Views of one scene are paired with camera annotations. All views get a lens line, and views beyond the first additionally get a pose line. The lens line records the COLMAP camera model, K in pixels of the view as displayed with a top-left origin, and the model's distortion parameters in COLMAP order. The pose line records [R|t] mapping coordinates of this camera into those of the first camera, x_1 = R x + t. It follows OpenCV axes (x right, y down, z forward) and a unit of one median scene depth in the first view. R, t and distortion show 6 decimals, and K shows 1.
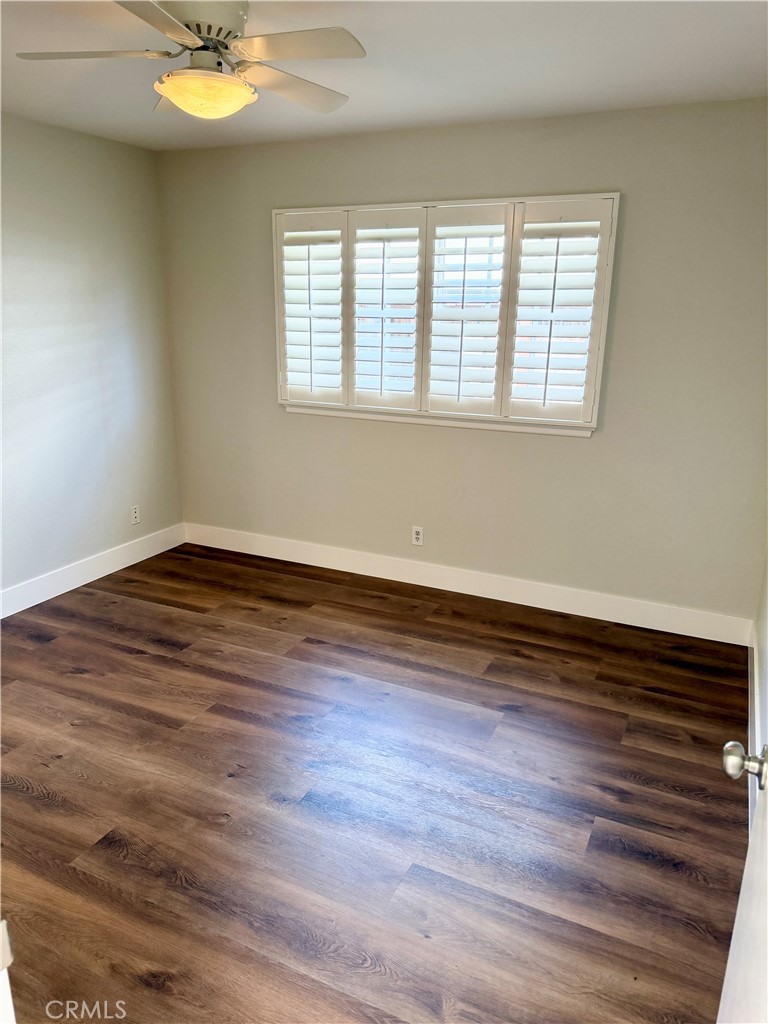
lens RADIAL K [[722.3, 0, 384.0], [0, 722.3, 512.0], [0, 0, 1]] dist [0.000366, 0.000759]
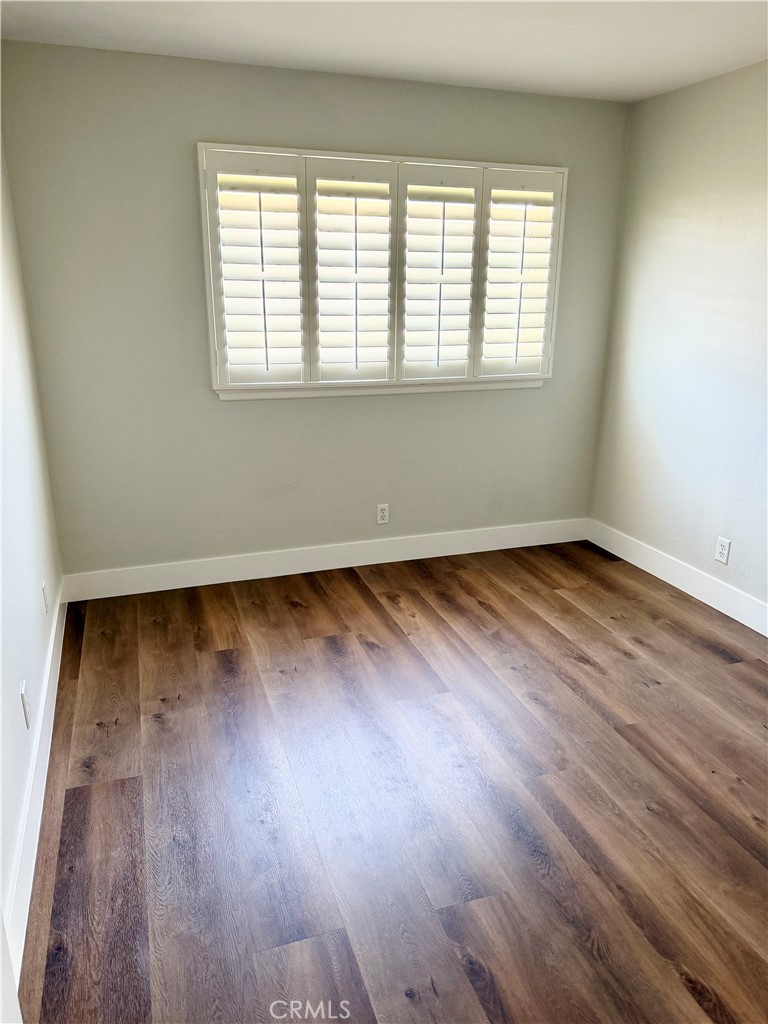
lens RADIAL K [[774.9, 0, 384.8], [0, 774.9, 480.7], [0, 0, 1]] dist [0.056961, -0.000276]
pose [[0.716720, -0.180509, 0.673594, -0.691972], [0.181431, 0.980922, 0.069818, -0.087726], [-0.673346, 0.072171, 0.735796, 0.285079]]
